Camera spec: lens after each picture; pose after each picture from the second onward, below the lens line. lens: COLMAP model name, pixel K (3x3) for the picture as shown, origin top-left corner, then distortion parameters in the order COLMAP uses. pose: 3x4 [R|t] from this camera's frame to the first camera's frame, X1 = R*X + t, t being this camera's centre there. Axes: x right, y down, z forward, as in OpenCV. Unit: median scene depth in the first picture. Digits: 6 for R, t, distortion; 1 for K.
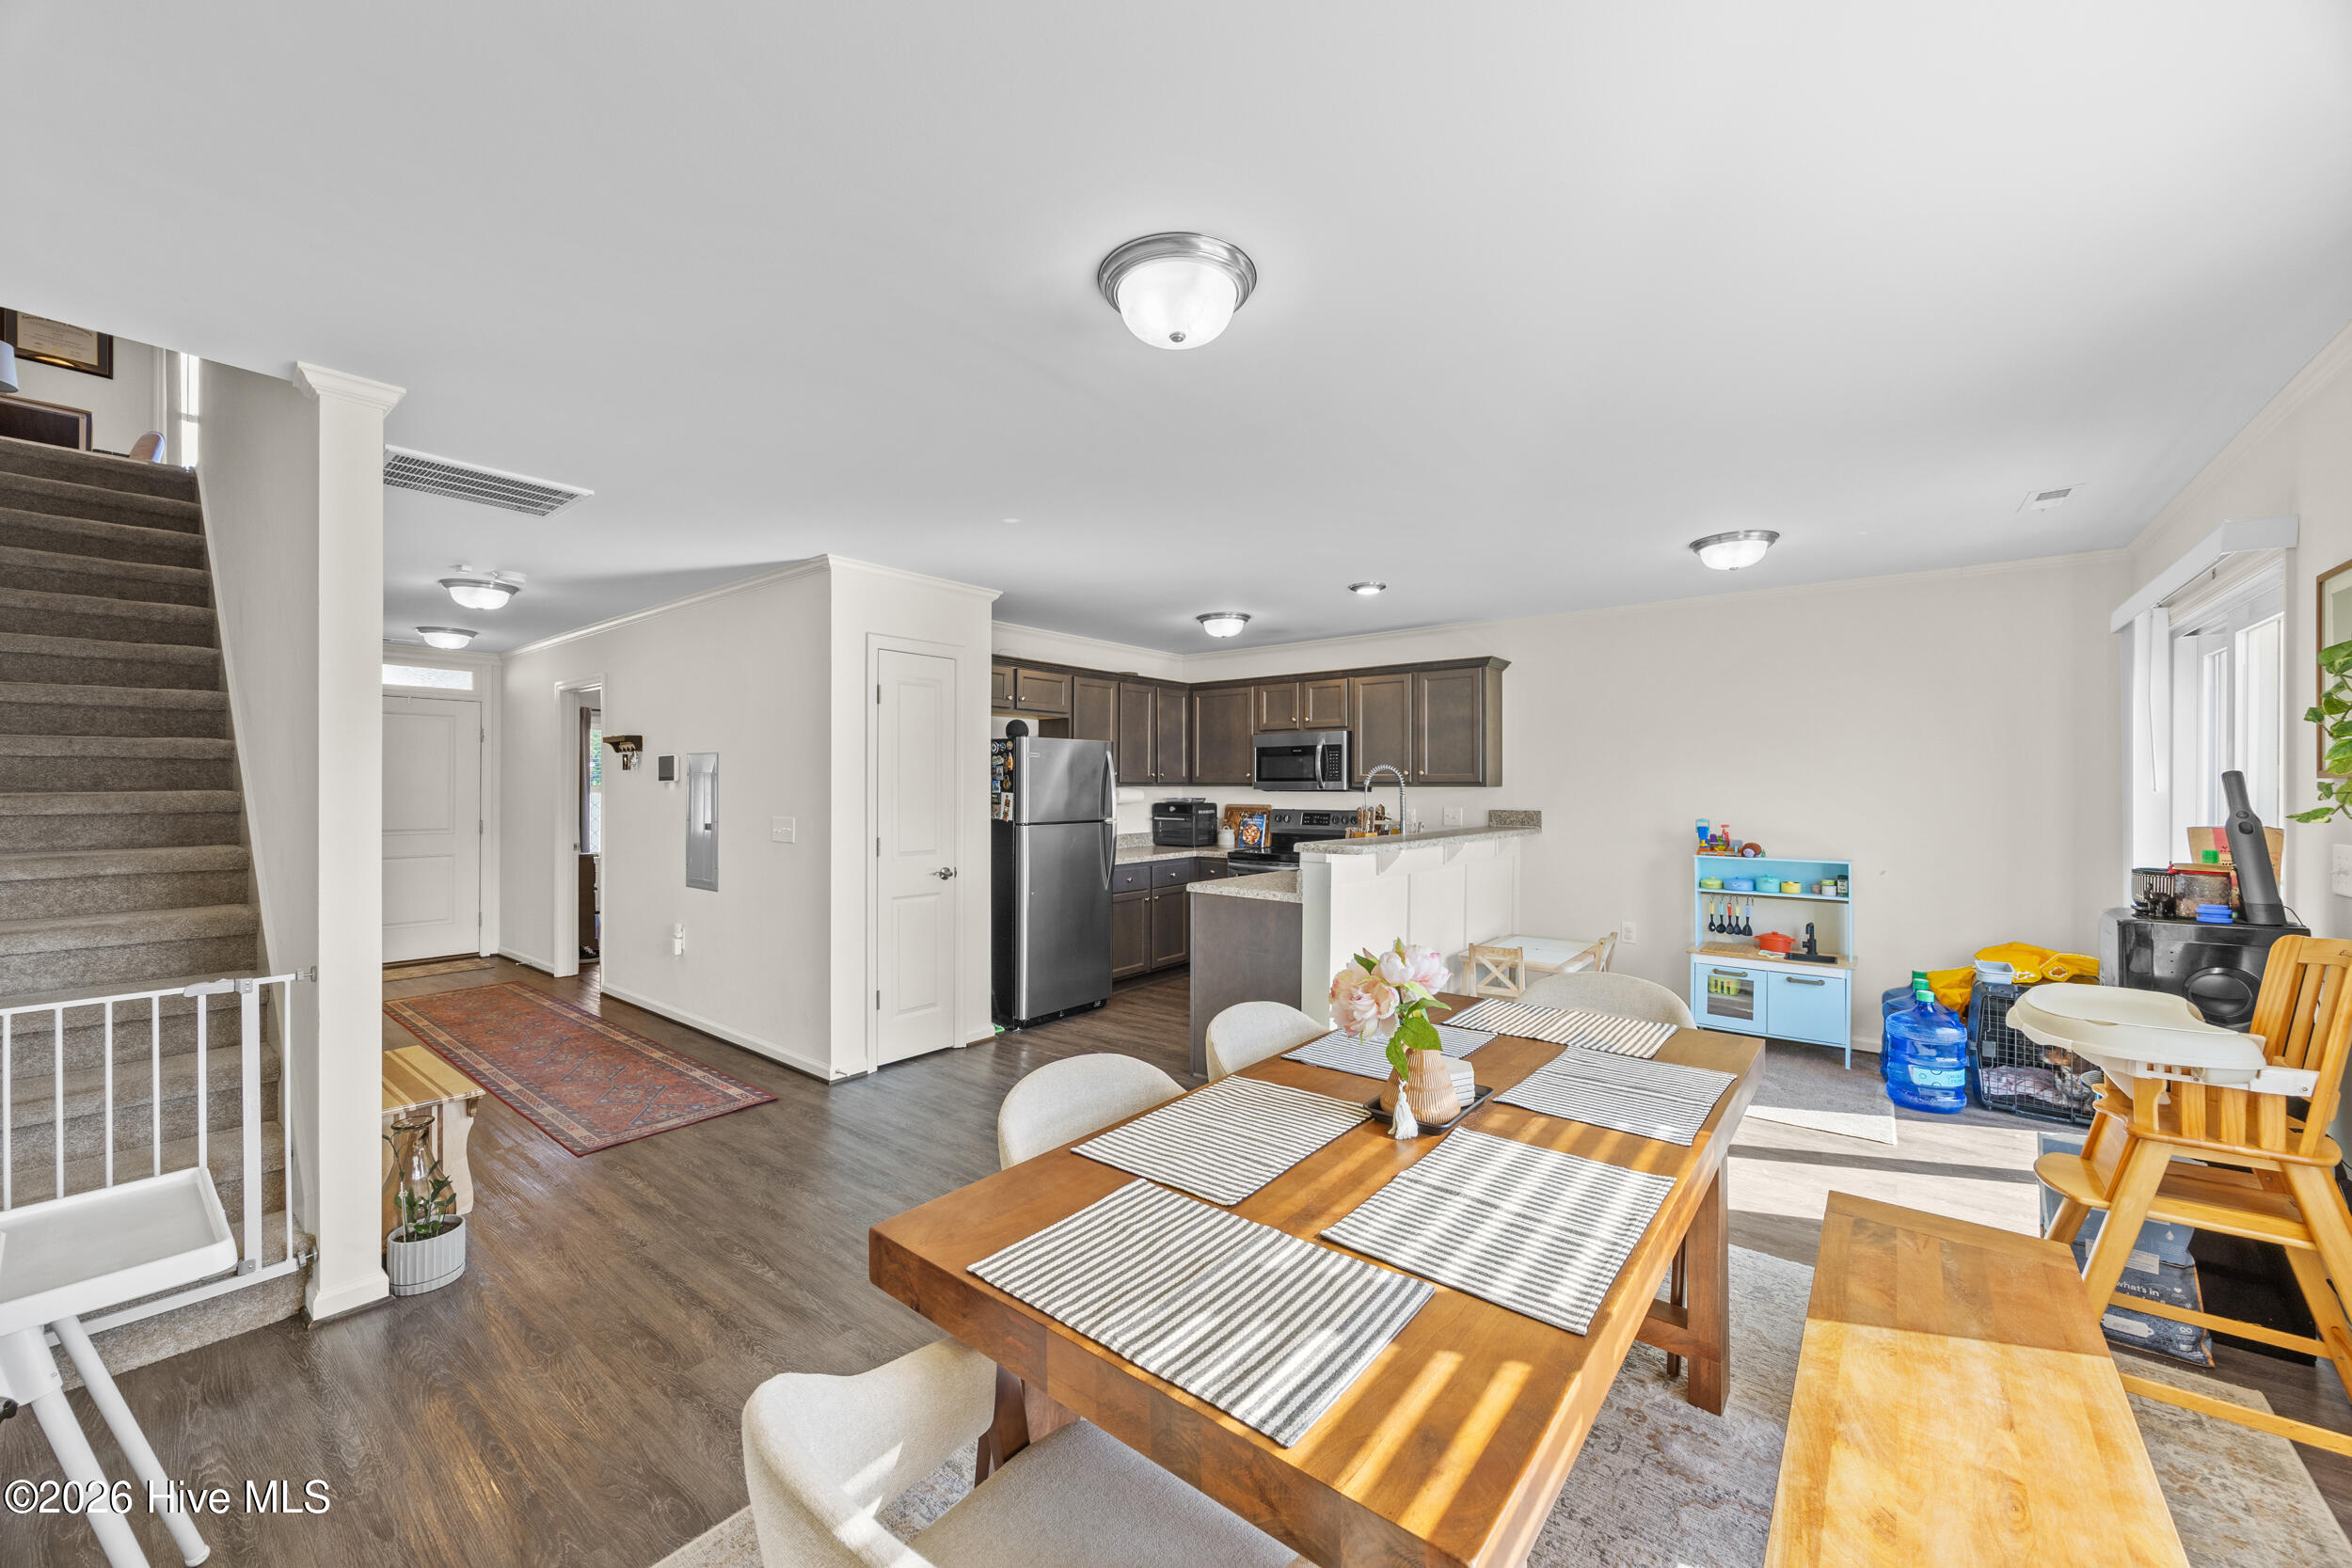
lens RADIAL K [[897.1, 0, 1183.2], [0, 897.1, 785.4], [0, 0, 1]] dist [0.001153, -0.000570]
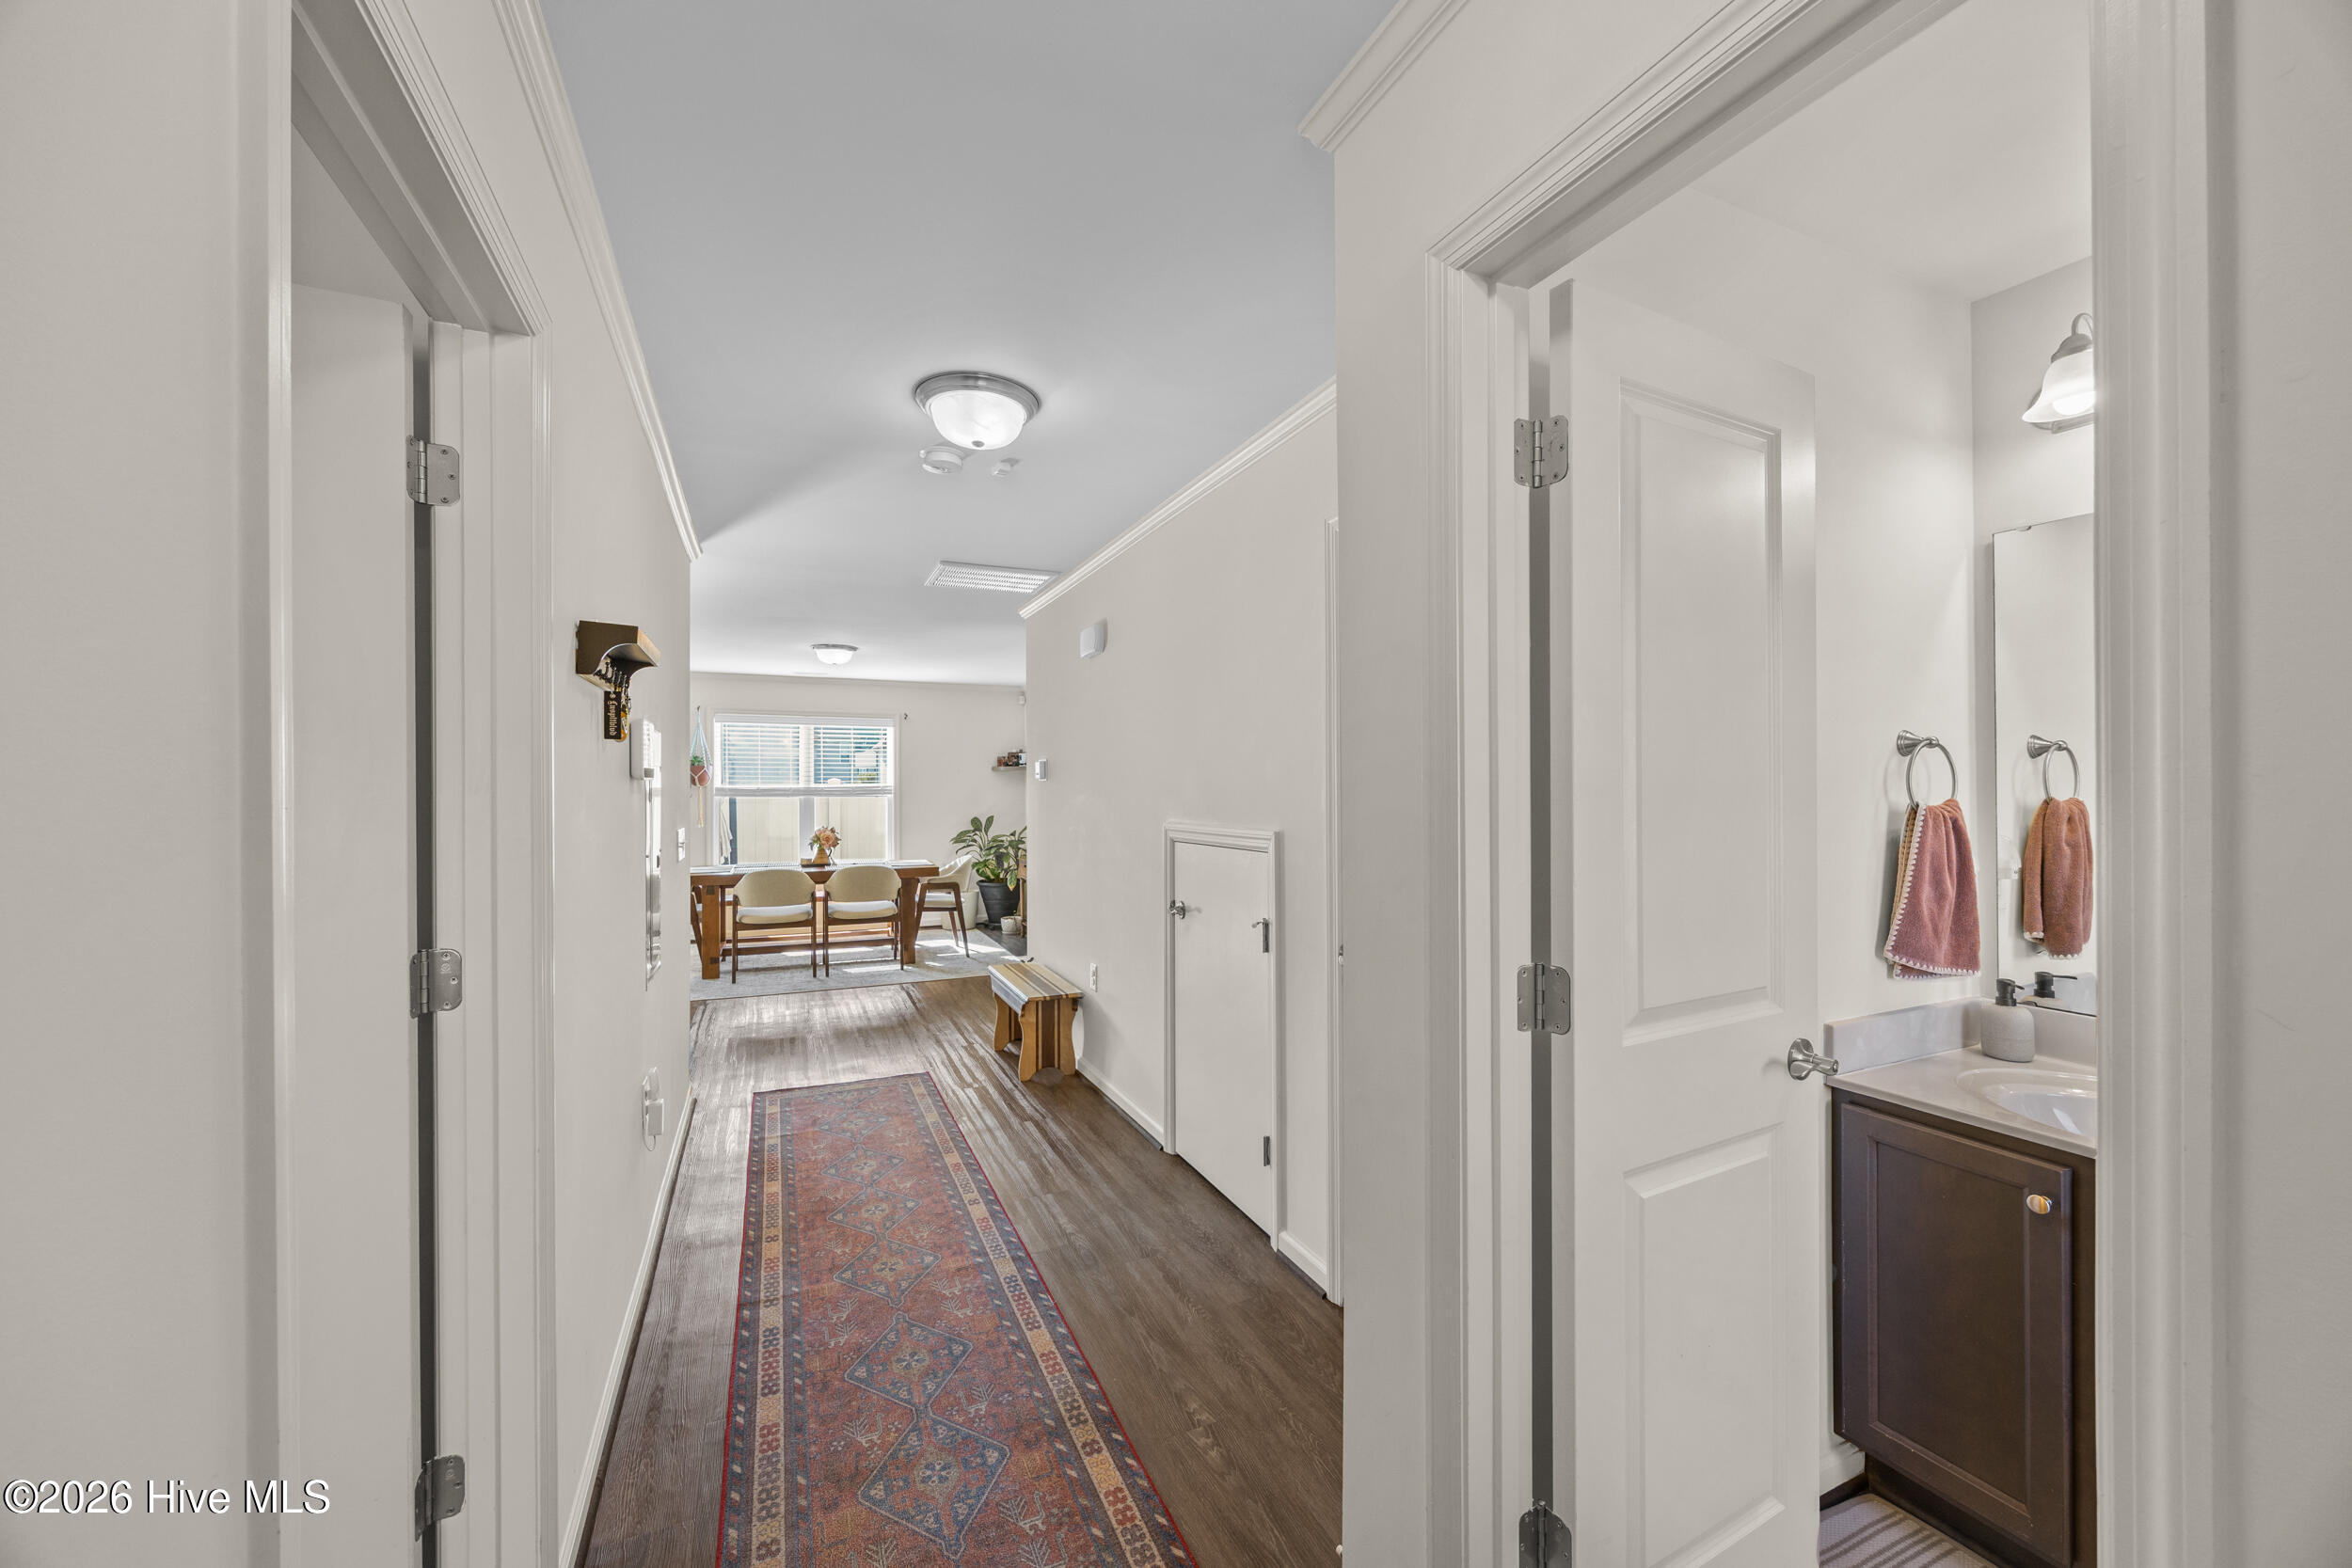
lens RADIAL K [[897.1, 0, 1166.8], [0, 897.1, 787.4], [0, 0, 1]] dist [0.001153, -0.000570]
pose [[-0.886584, 0.002663, 0.462560, -0.879839], [-0.000371, 0.999979, -0.006469, 0.004238], [-0.462567, -0.005907, -0.886565, 1.108367]]
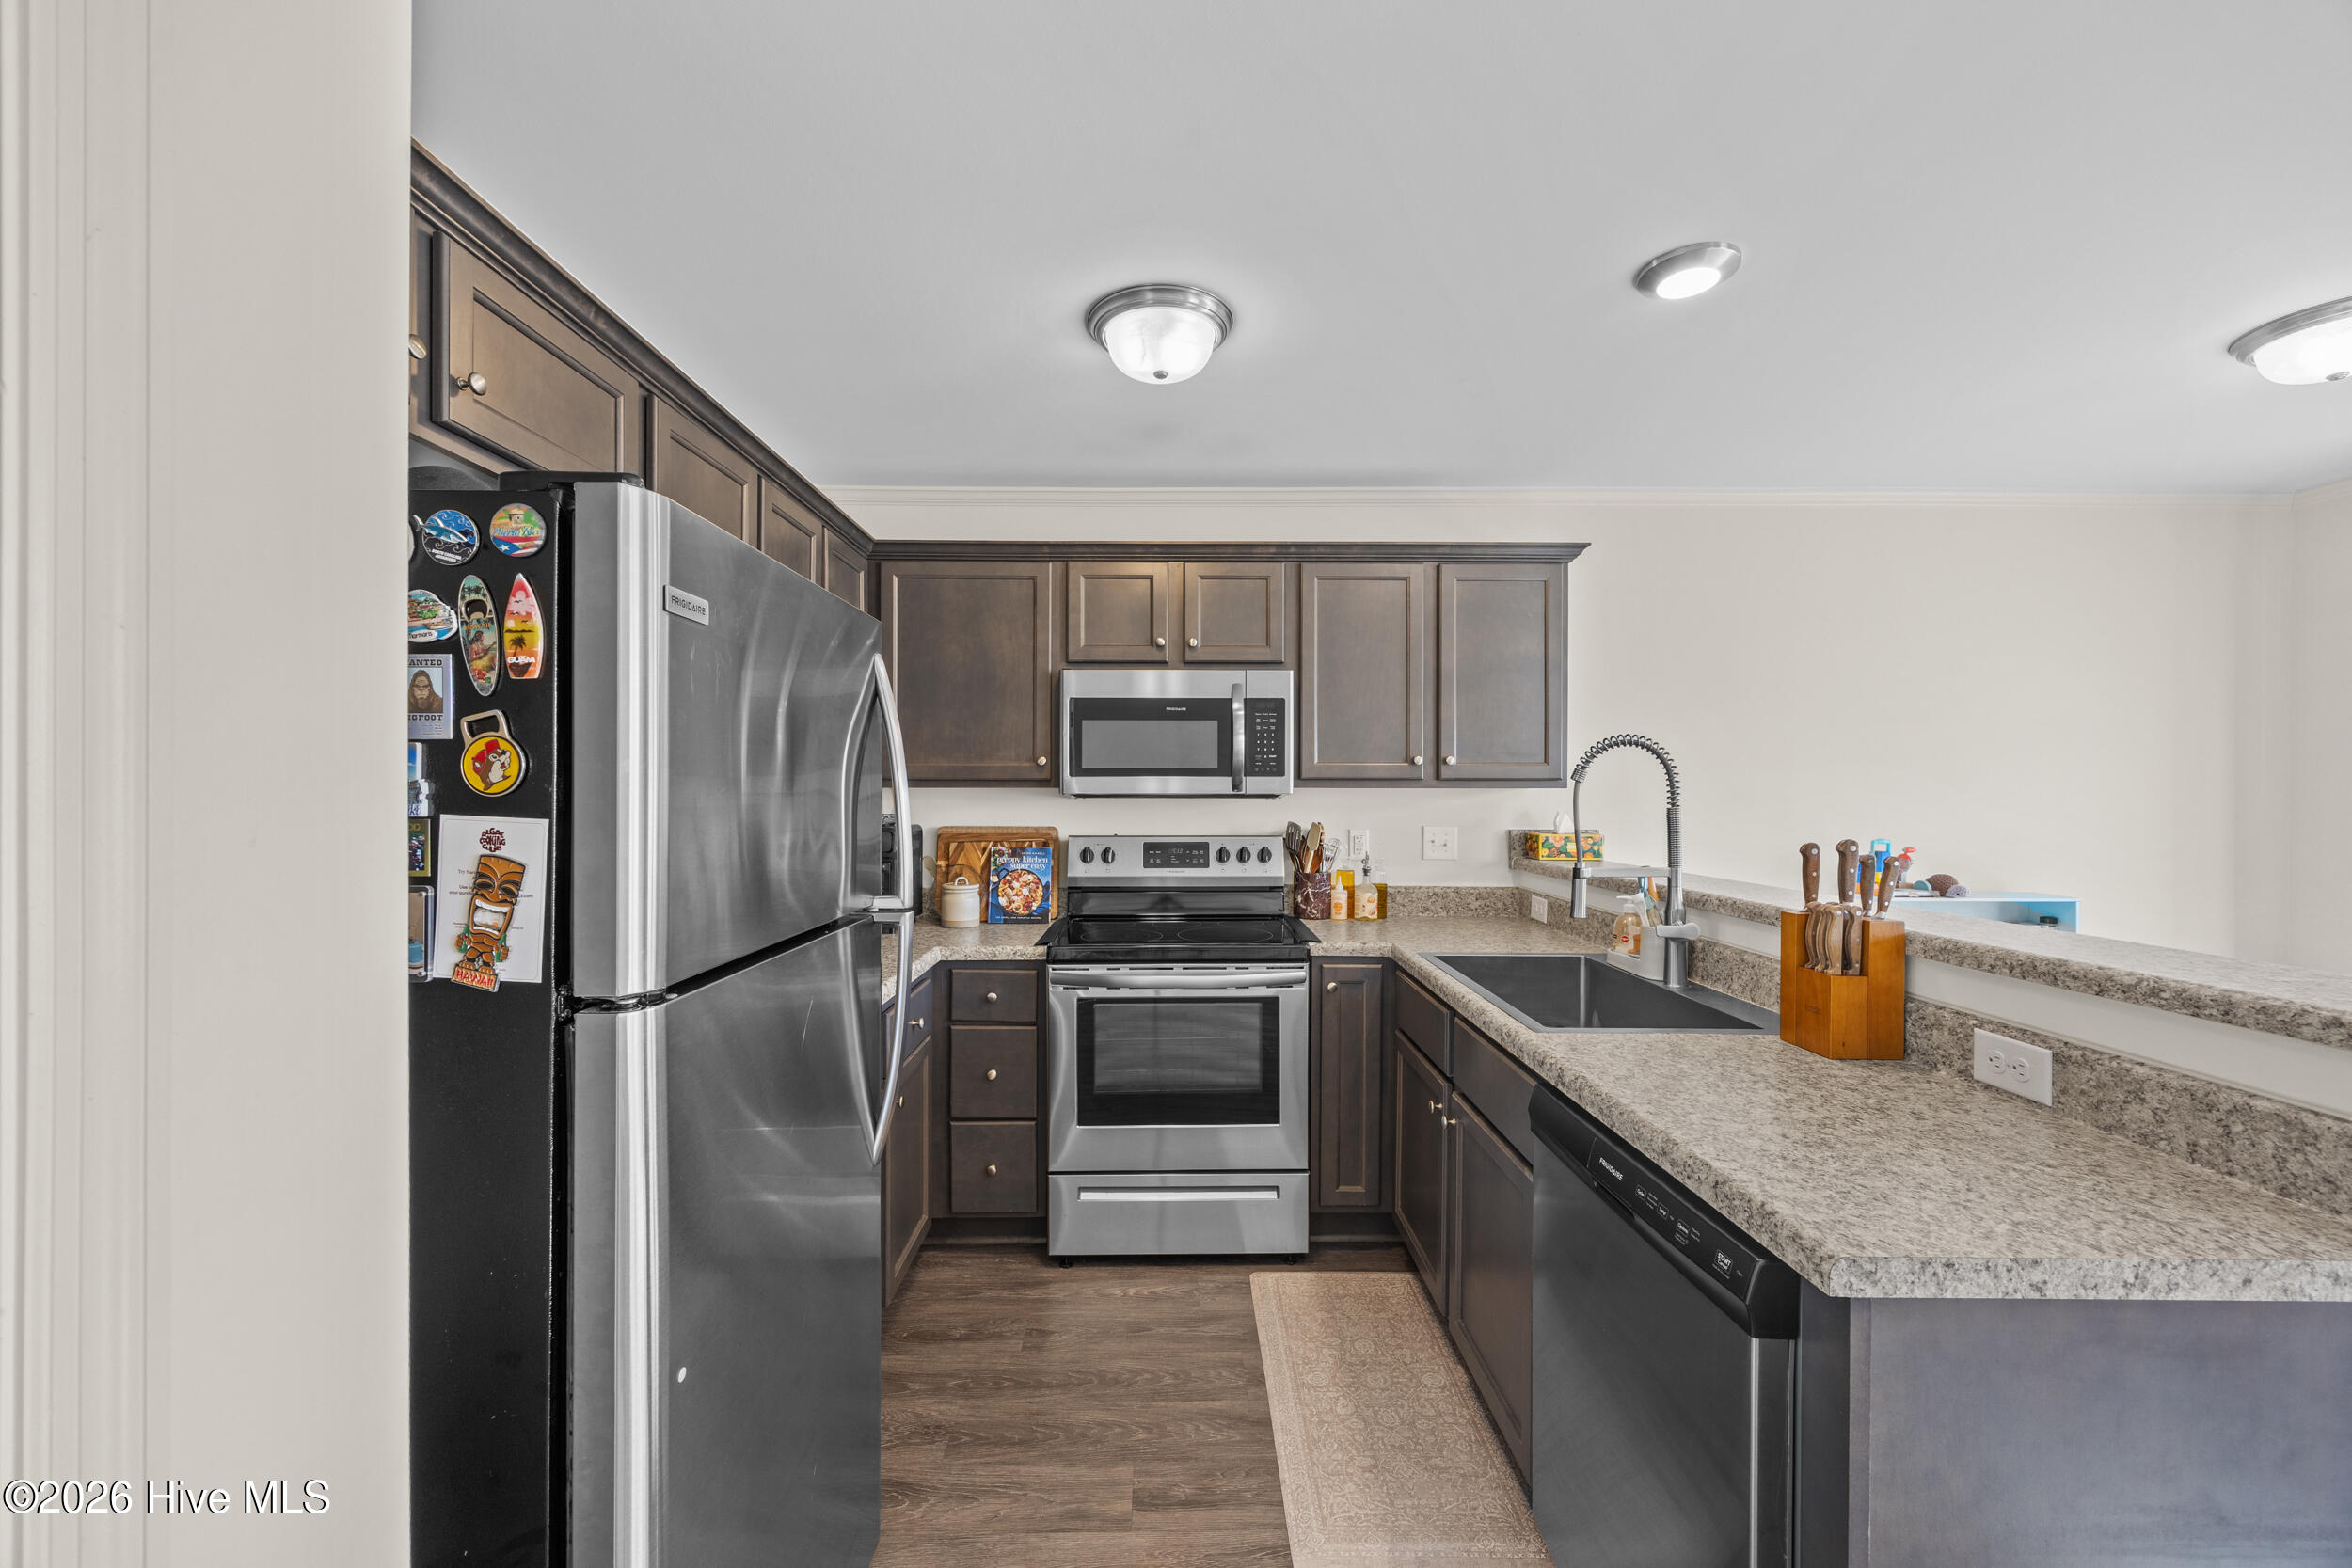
lens RADIAL K [[897.1, 0, 1163.6], [0, 897.1, 794.8], [0, 0, 1]] dist [0.001153, -0.000570]
pose [[0.779442, -0.003127, 0.626466, -0.168875], [-0.001931, 0.999971, 0.007394, 0.001821], [-0.626471, -0.006973, 0.779414, 0.660526]]
